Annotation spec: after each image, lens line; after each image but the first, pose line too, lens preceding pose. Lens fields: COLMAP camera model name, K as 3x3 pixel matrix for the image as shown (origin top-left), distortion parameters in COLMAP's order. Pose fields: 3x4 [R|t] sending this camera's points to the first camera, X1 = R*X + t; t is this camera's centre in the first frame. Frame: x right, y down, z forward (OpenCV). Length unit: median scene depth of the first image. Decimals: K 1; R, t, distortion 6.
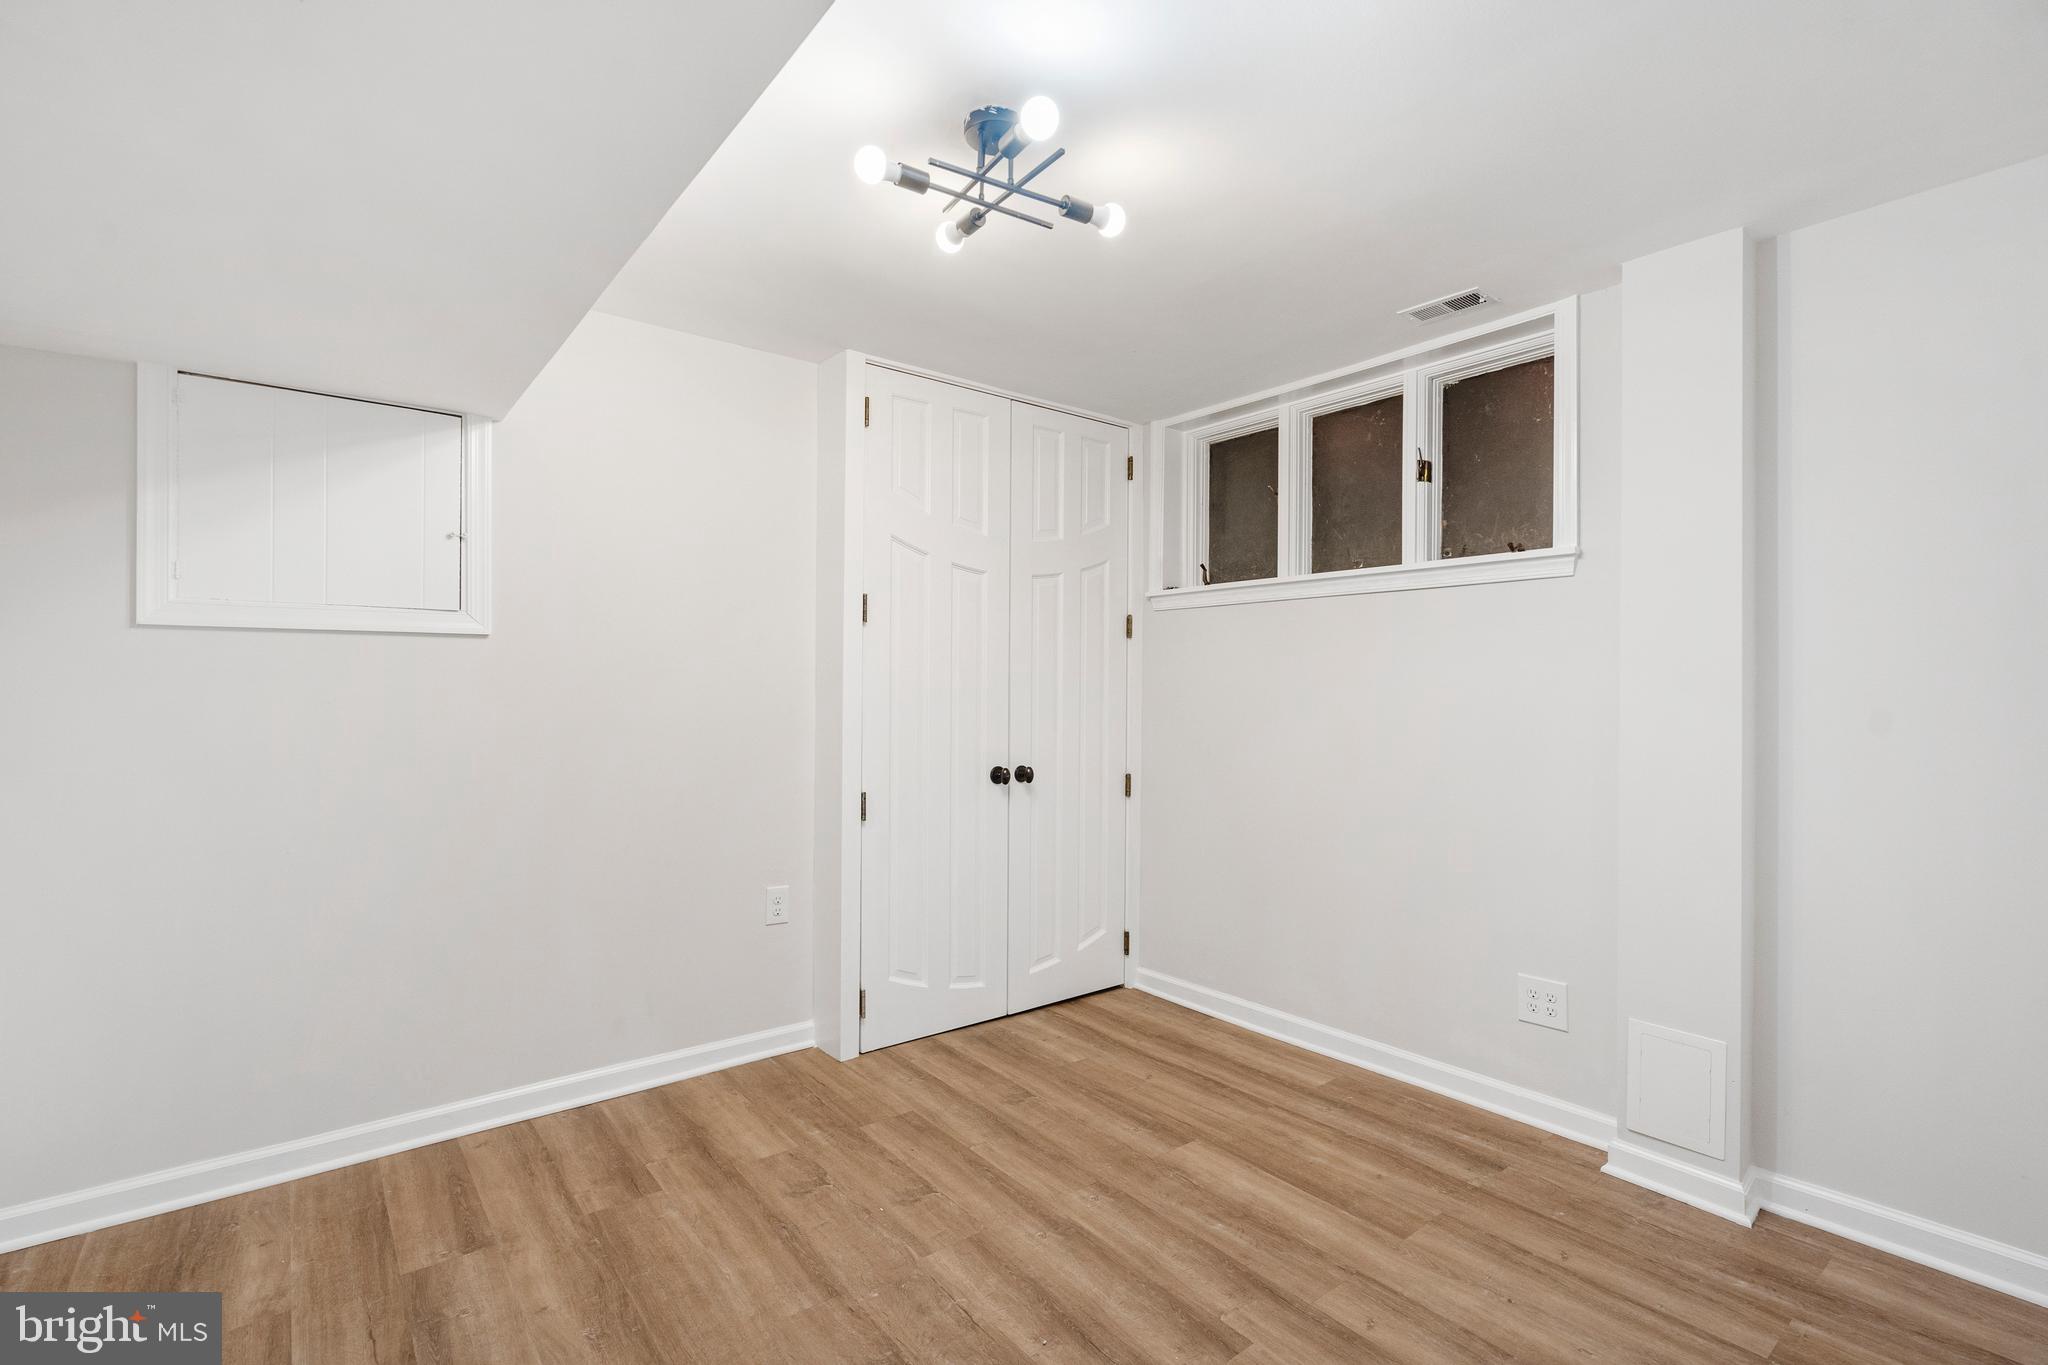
lens RADIAL K [[937.0, 0, 1011.3], [0, 937.0, 684.5], [0, 0, 1]] dist [-0.005547, 0.001090]
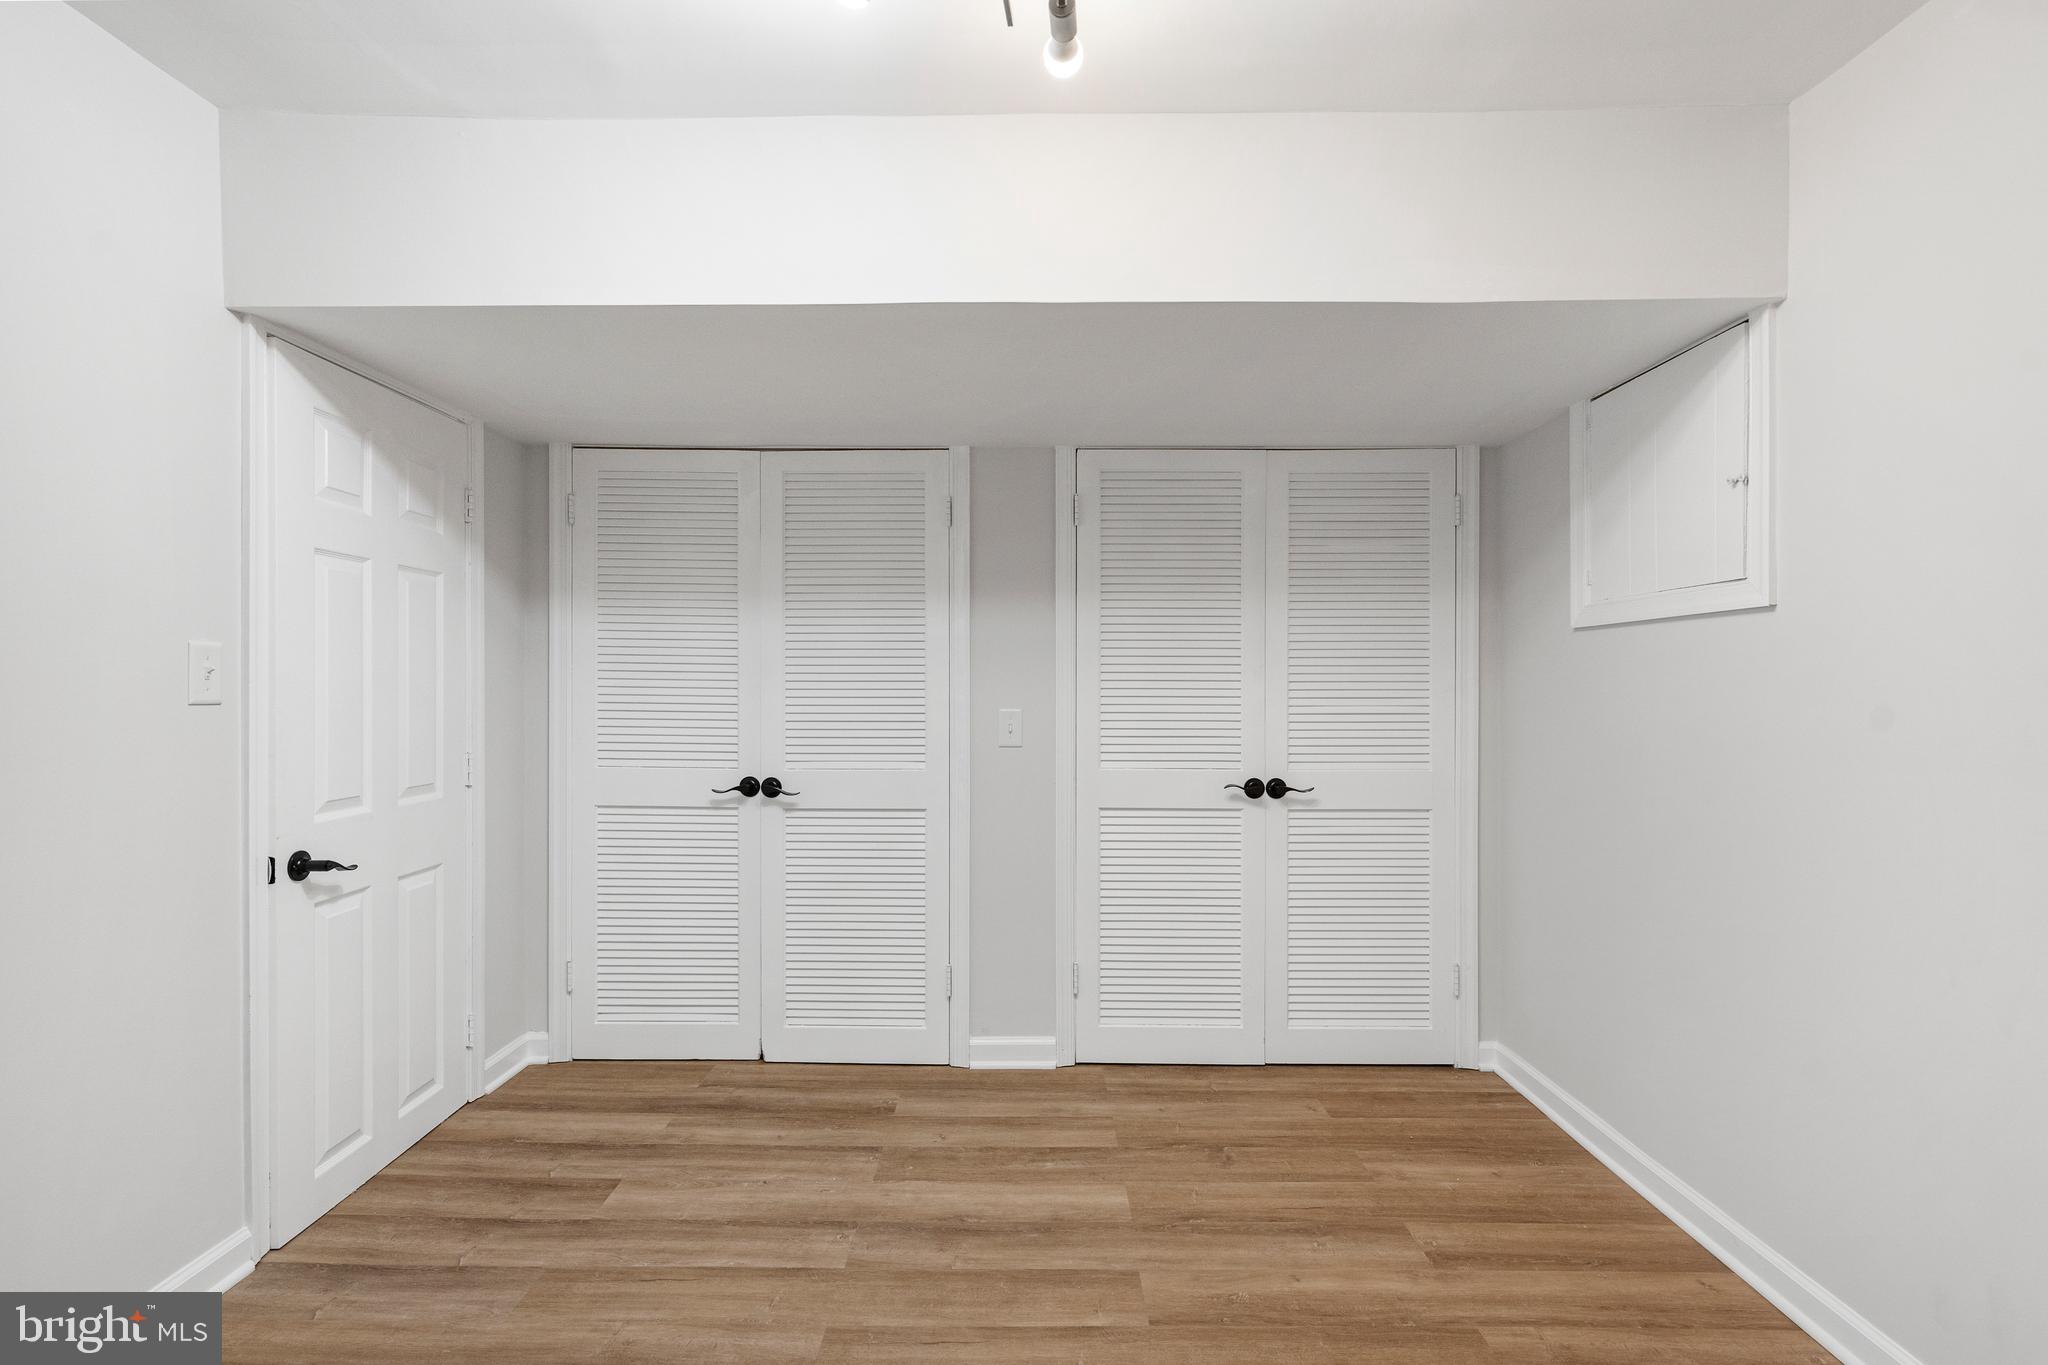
lens RADIAL K [[937.0, 0, 1014.0], [0, 937.0, 691.7], [0, 0, 1]] dist [-0.005547, 0.001090]
pose [[-0.630062, -0.010999, -0.776467, 0.423737], [-0.002962, 0.999926, -0.011761, 0.030790], [0.776539, -0.005110, -0.630049, 1.195600]]
